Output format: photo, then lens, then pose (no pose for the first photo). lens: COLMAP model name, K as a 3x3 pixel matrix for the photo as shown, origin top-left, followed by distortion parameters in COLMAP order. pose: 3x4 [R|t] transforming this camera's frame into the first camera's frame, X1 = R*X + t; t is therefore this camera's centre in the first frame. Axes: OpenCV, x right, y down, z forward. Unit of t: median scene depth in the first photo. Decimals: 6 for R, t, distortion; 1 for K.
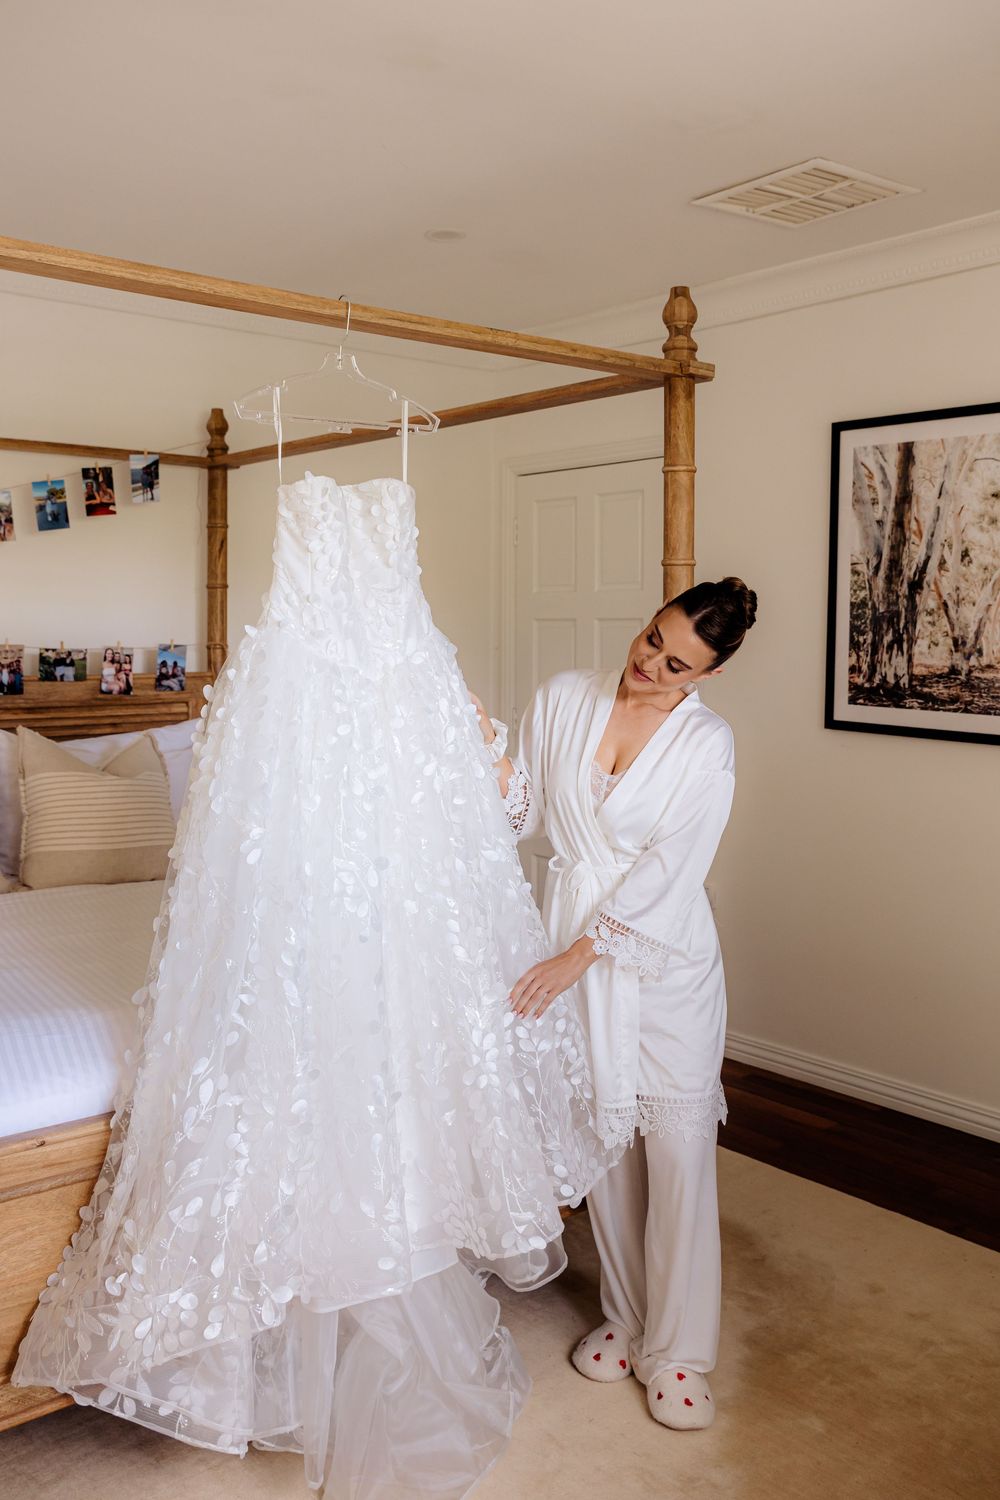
lens RADIAL K [[1359.6, 0, 471.5], [0, 1359.6, 688.5], [0, 0, 1]] dist [0.020407, 0.000000]
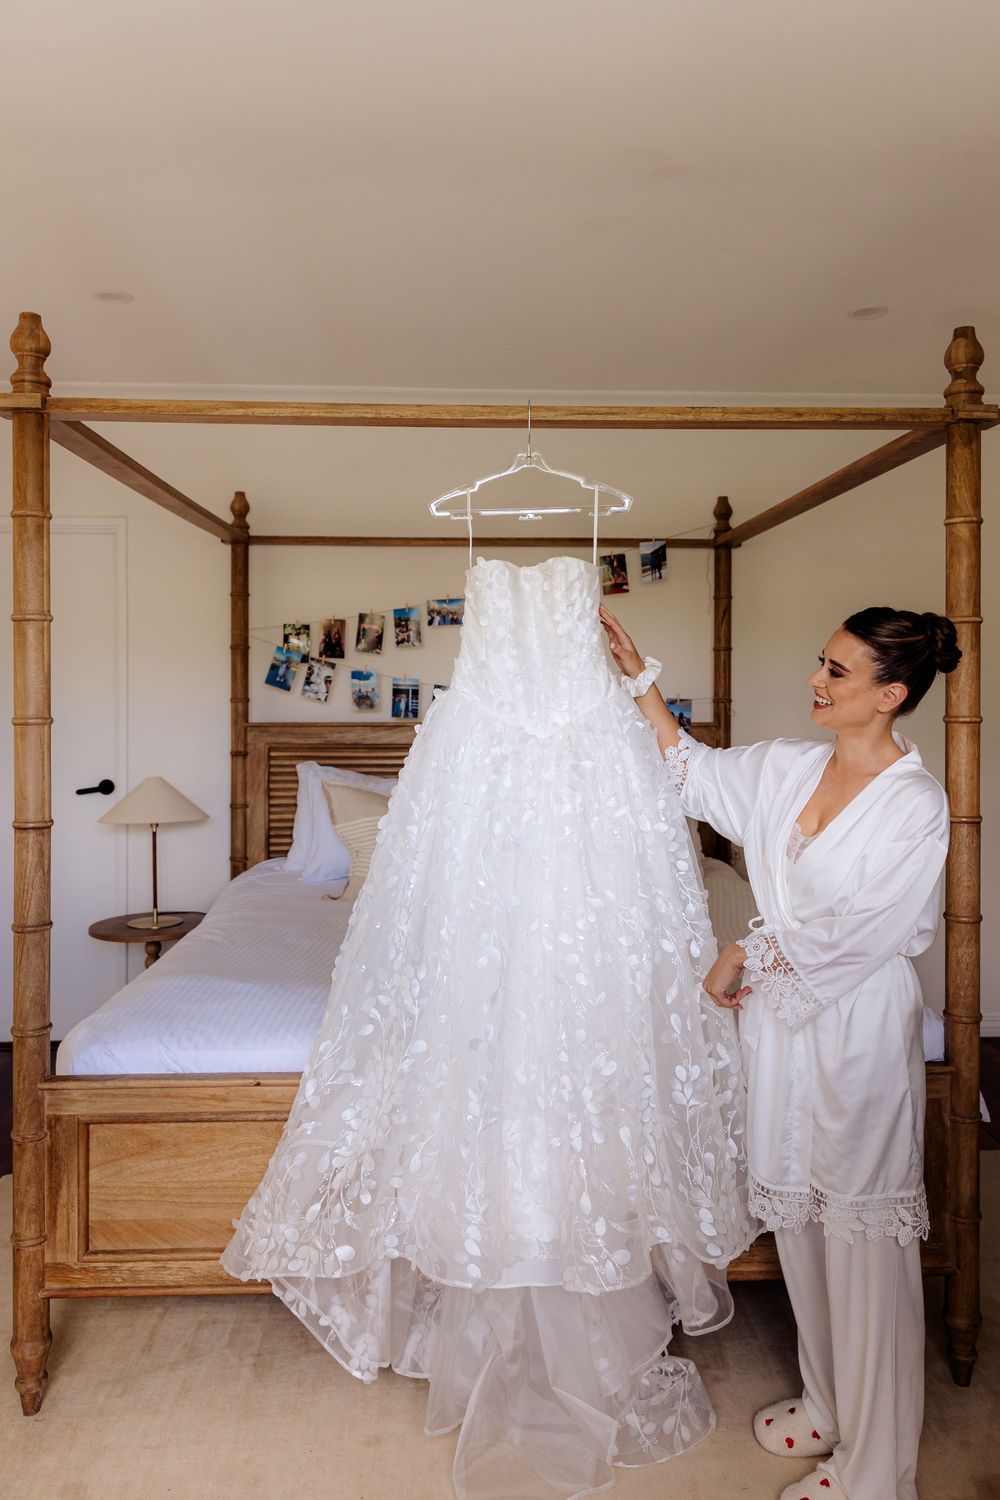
lens RADIAL K [[1121.5, 0, 508.2], [0, 1121.5, 707.3], [0, 0, 1]] dist [0.028085, 0.002241]
pose [[0.806470, 0.010945, -0.591174, 0.471499], [-0.022543, 0.999671, -0.012244, -0.018551], [0.590845, 0.023201, 0.806451, 0.239279]]
